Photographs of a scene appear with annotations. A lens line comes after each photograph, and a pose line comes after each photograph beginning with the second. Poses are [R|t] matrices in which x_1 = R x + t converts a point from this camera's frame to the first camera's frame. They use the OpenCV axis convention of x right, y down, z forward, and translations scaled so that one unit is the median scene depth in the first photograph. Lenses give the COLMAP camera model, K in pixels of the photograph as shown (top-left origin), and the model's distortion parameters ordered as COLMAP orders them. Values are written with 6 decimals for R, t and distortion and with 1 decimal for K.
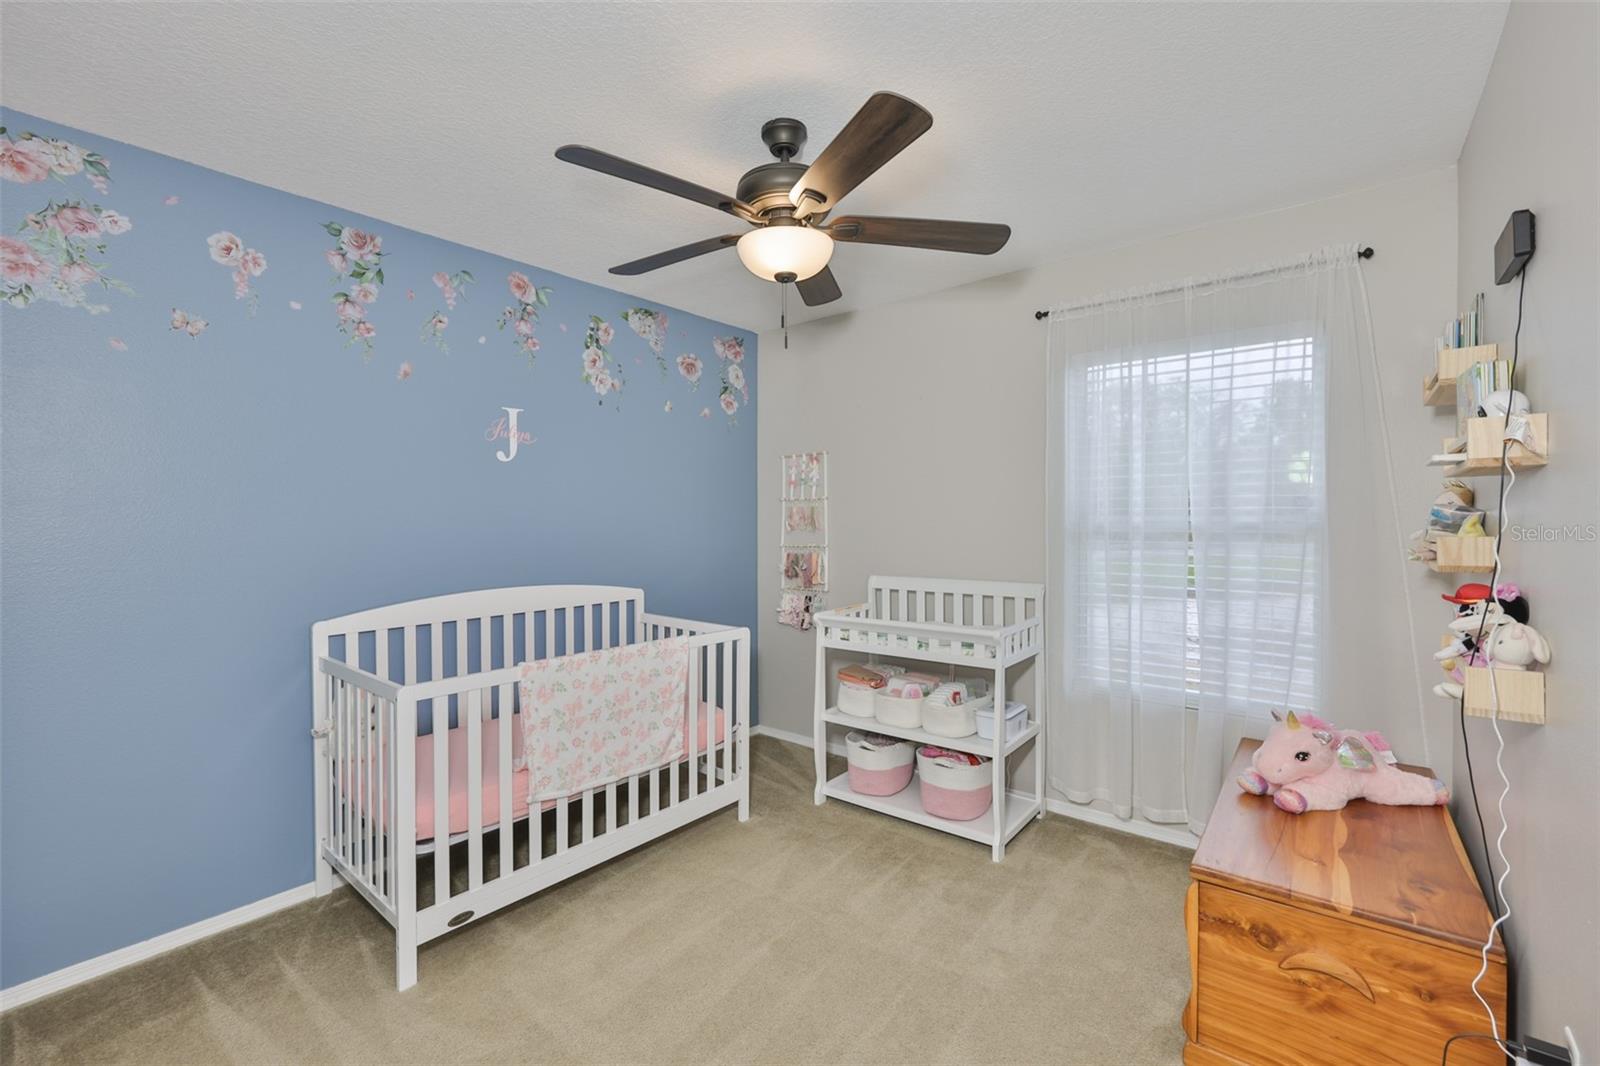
lens RADIAL K [[674.1, 0, 800.3], [0, 674.1, 524.4], [0, 0, 1]] dist [-0.005019, 0.001097]
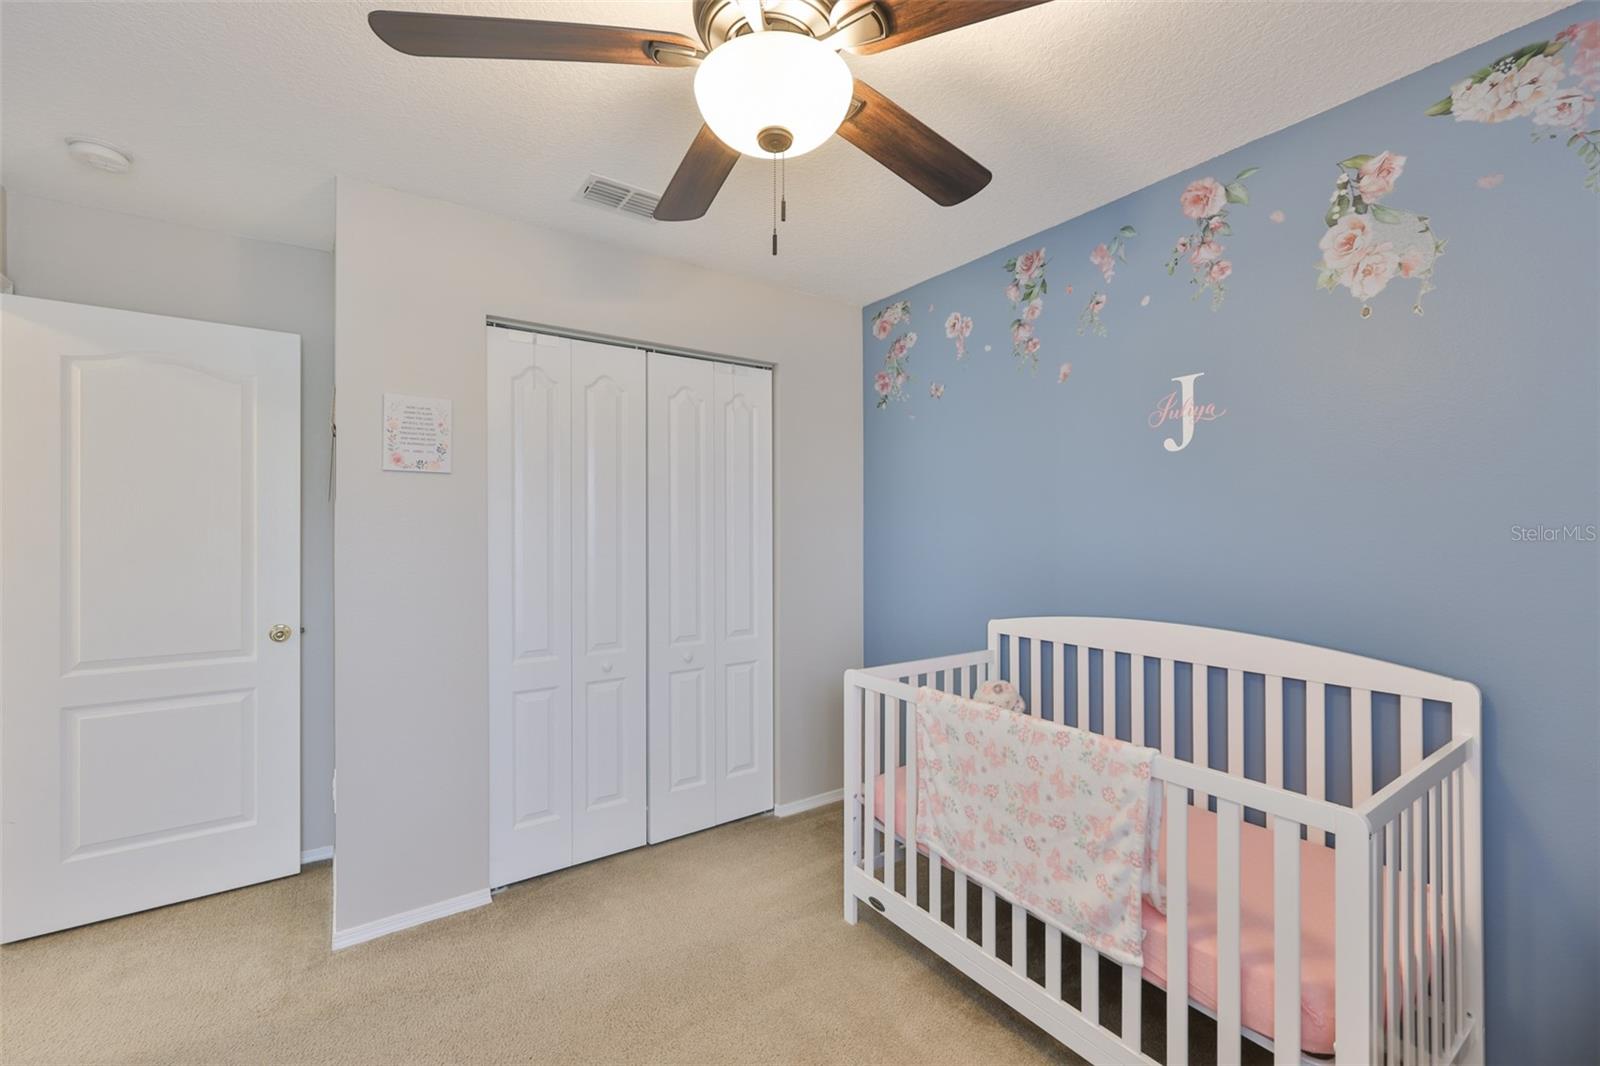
lens RADIAL K [[674.1, 0, 799.3], [0, 674.1, 527.9], [0, 0, 1]] dist [-0.005019, 0.001097]
pose [[-0.279095, -0.000288, -0.960264, 0.425179], [-0.009782, 0.999949, 0.002543, -0.008632], [0.960214, 0.010103, -0.279083, 0.904151]]
